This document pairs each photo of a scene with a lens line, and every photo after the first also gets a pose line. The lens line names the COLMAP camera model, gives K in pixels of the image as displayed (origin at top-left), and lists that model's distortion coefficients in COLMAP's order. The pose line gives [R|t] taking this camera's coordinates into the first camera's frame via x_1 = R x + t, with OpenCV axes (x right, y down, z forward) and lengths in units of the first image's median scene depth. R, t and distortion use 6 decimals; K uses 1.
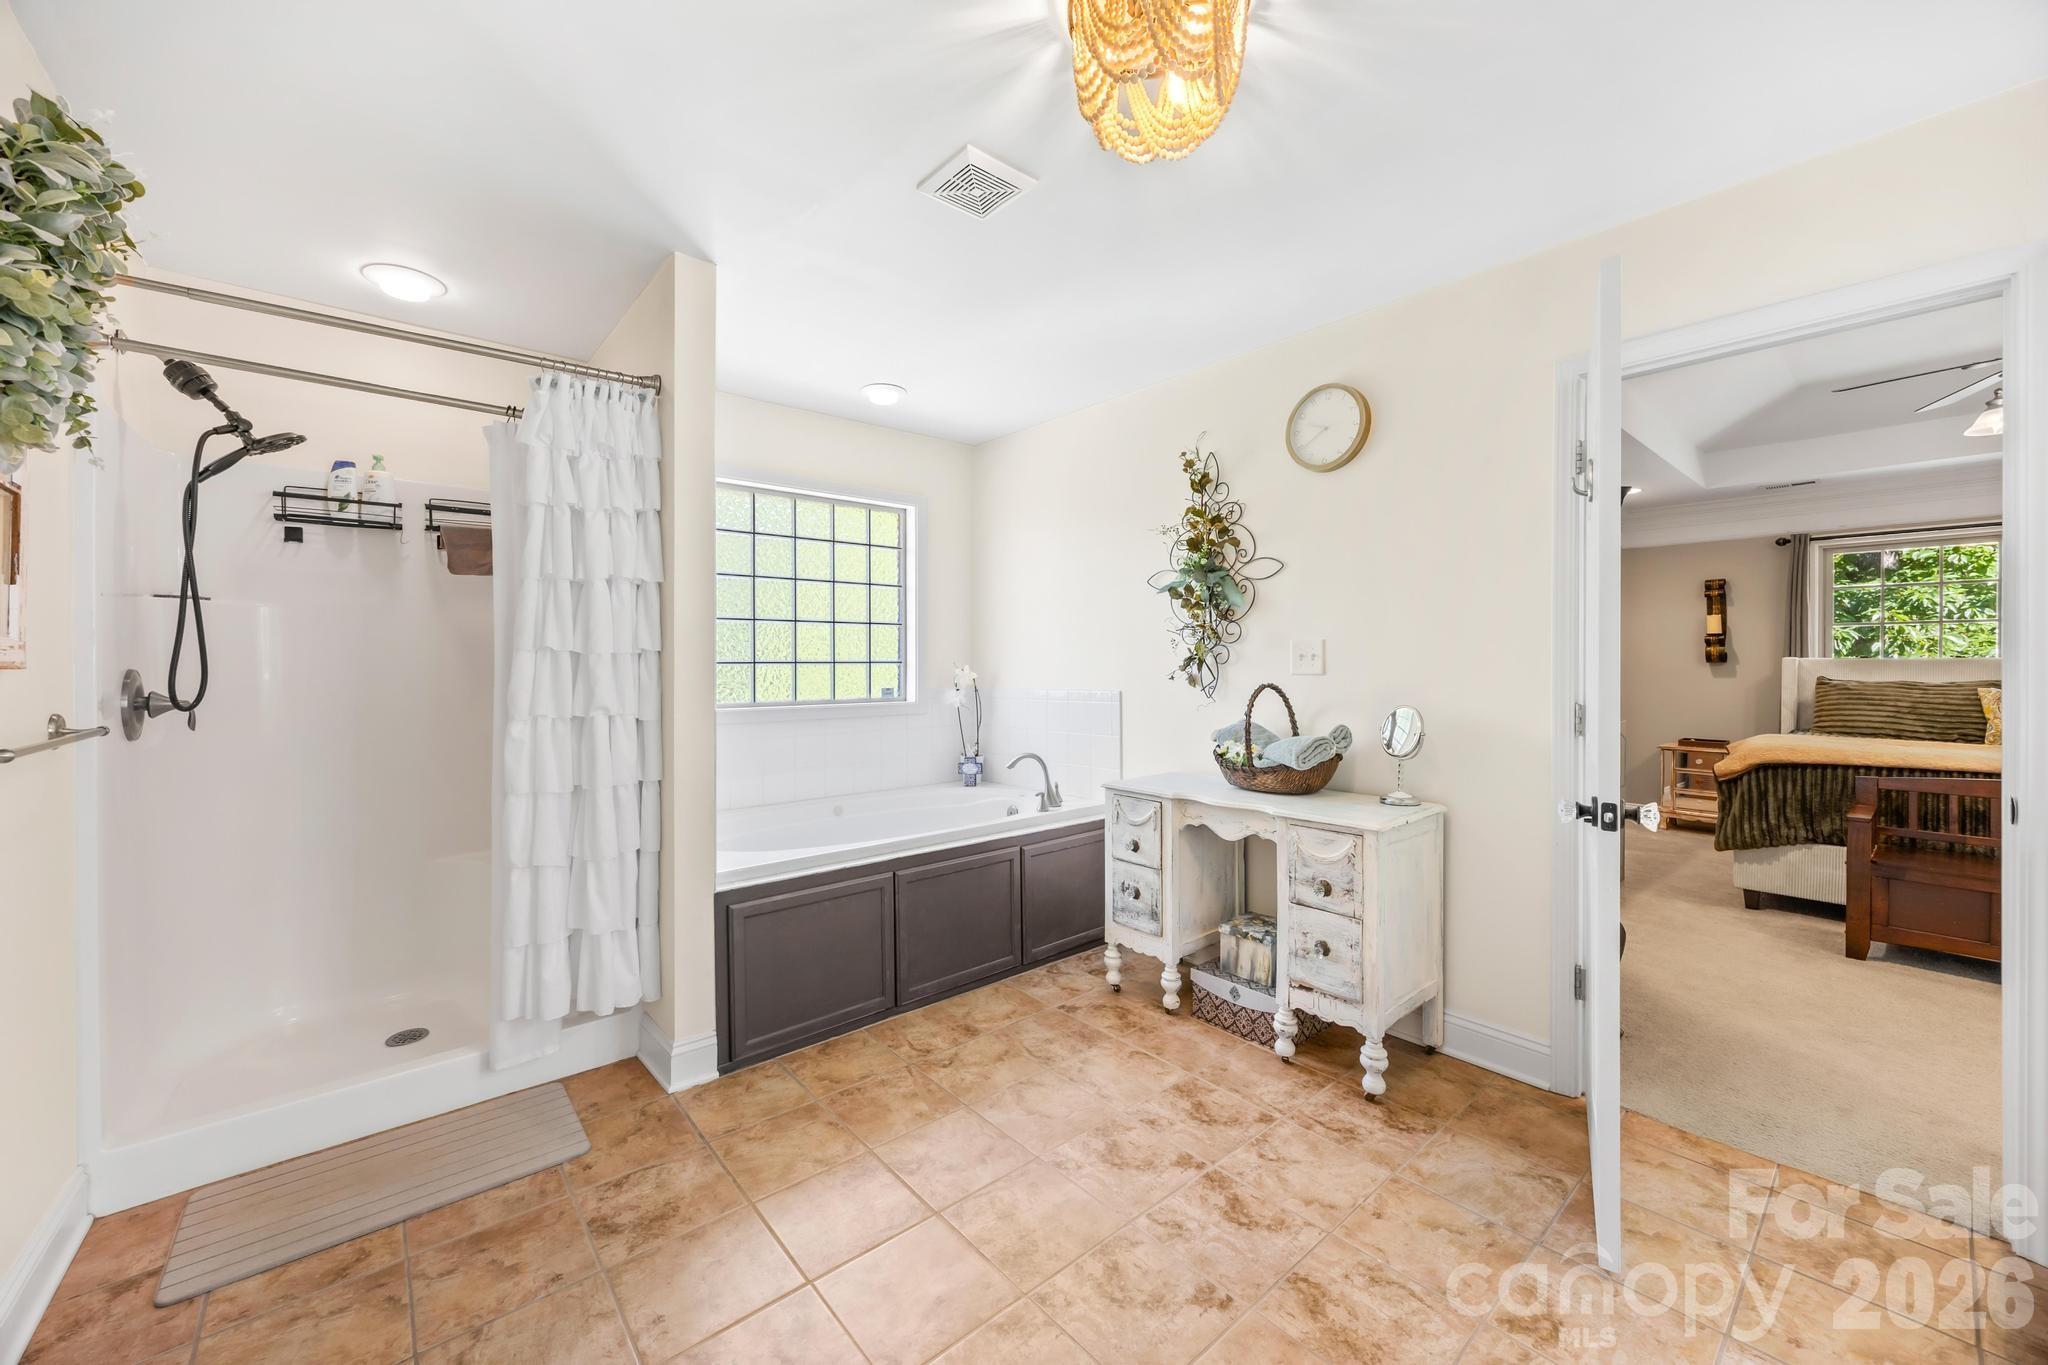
lens RADIAL K [[780.7, 0, 1011.9], [0, 780.7, 667.0], [0, 0, 1]] dist [0.000470, -0.000378]
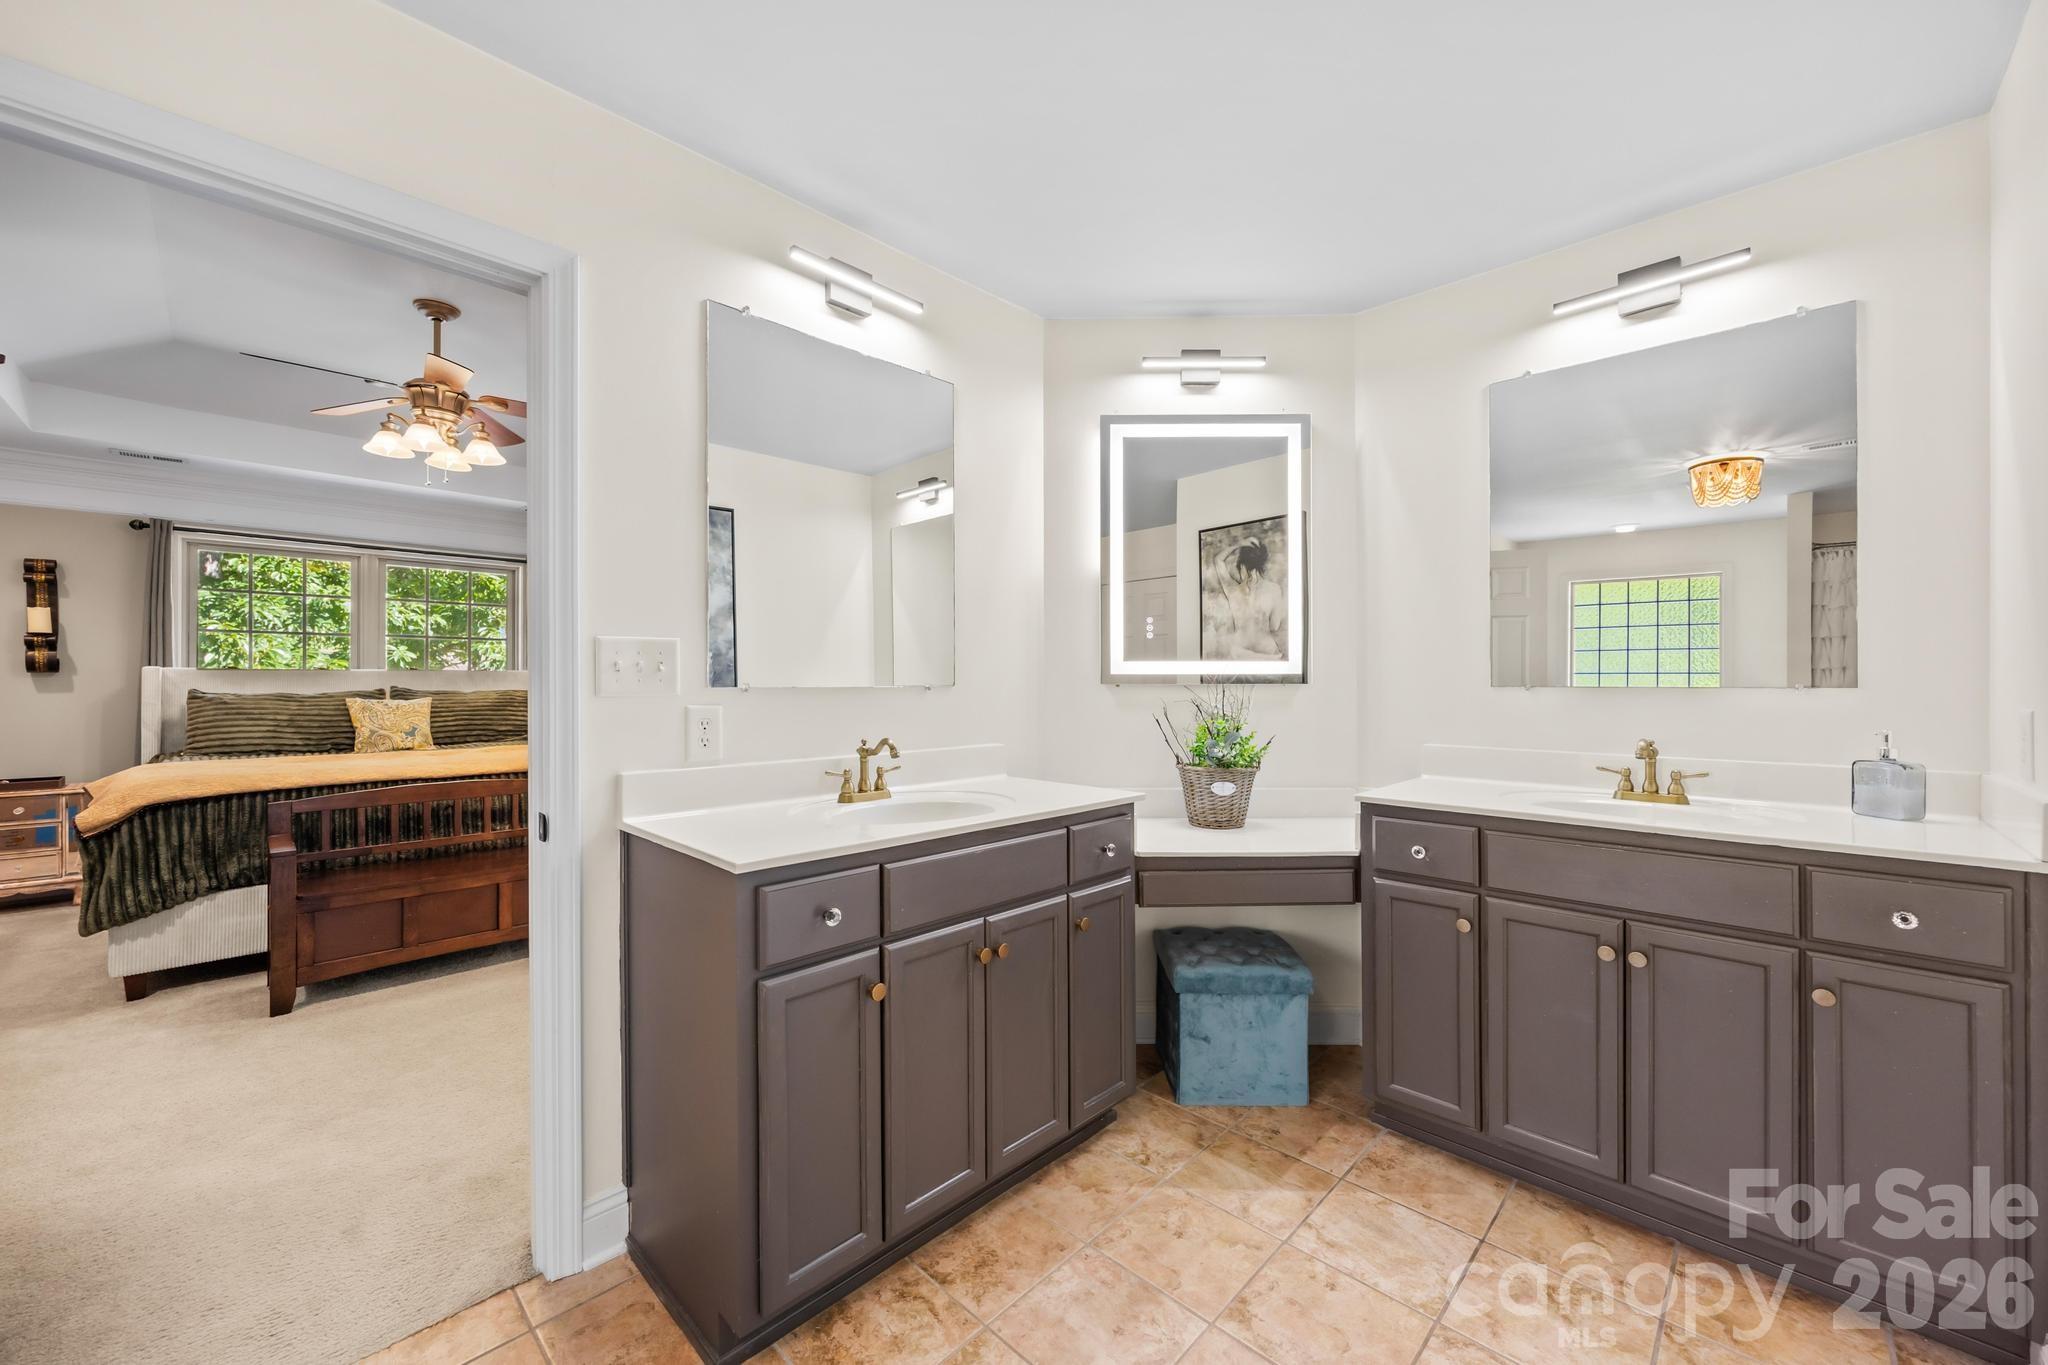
lens RADIAL K [[780.7, 0, 1015.4], [0, 780.7, 684.0], [0, 0, 1]] dist [0.000470, -0.000378]
pose [[-0.097050, -0.006420, 0.995259, 0.110020], [-0.001971, 0.999978, 0.006259, -0.001410], [-0.995278, -0.001354, -0.097060, 0.216652]]
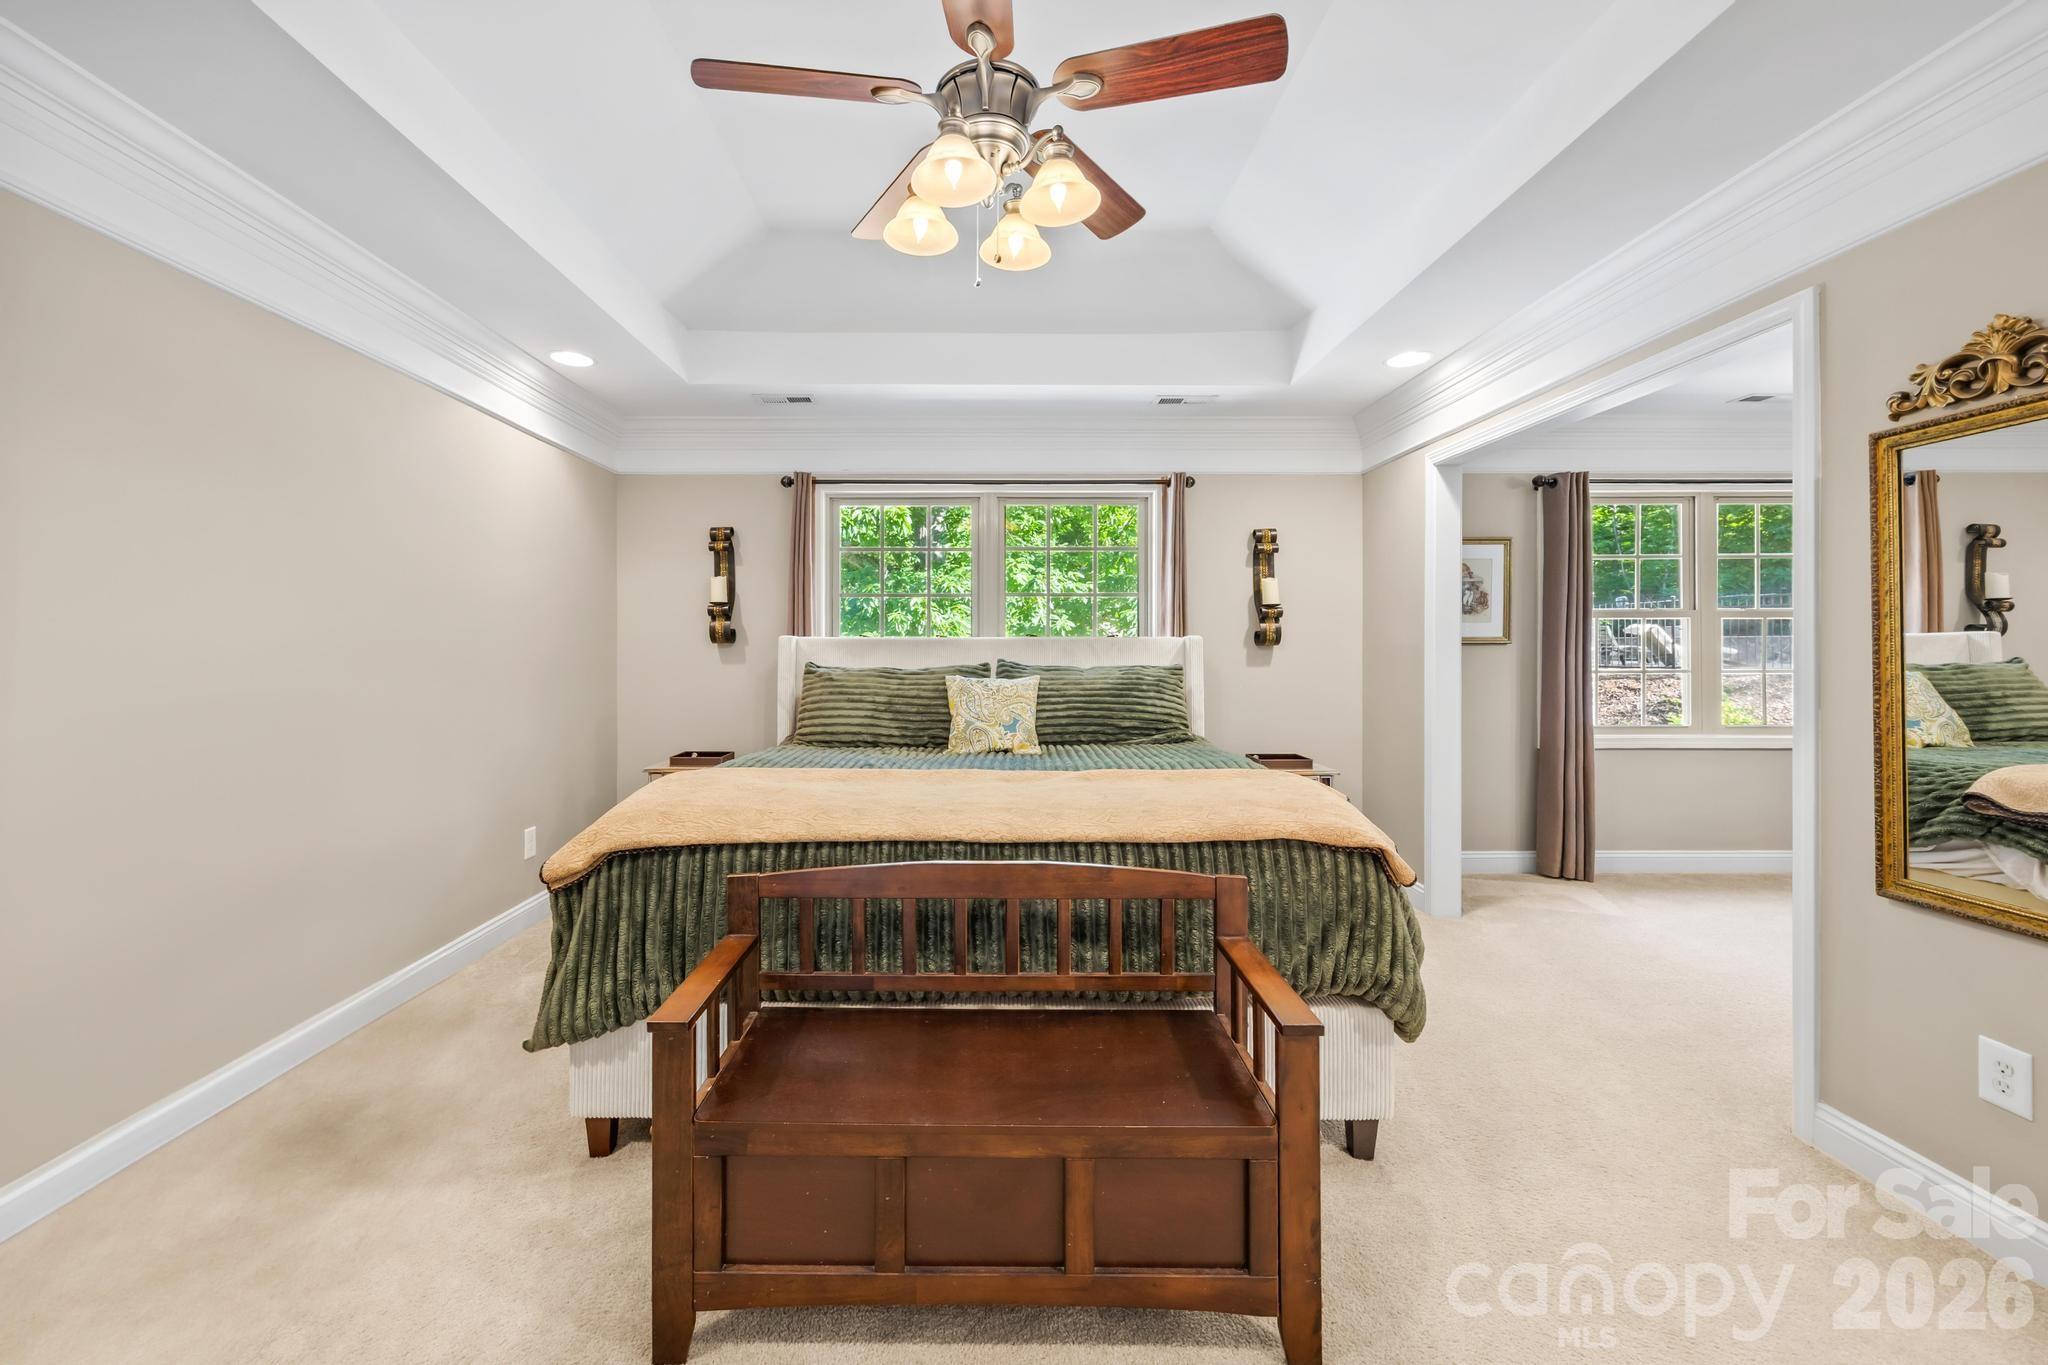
lens RADIAL K [[780.7, 0, 967.2], [0, 780.7, 646.1], [0, 0, 1]] dist [0.000470, -0.000378]
pose [[0.665051, 0.001376, 0.746797, 0.708322], [-0.000387, 0.999999, -0.001497, -0.002397], [-0.746798, 0.000707, 0.665051, 0.489599]]
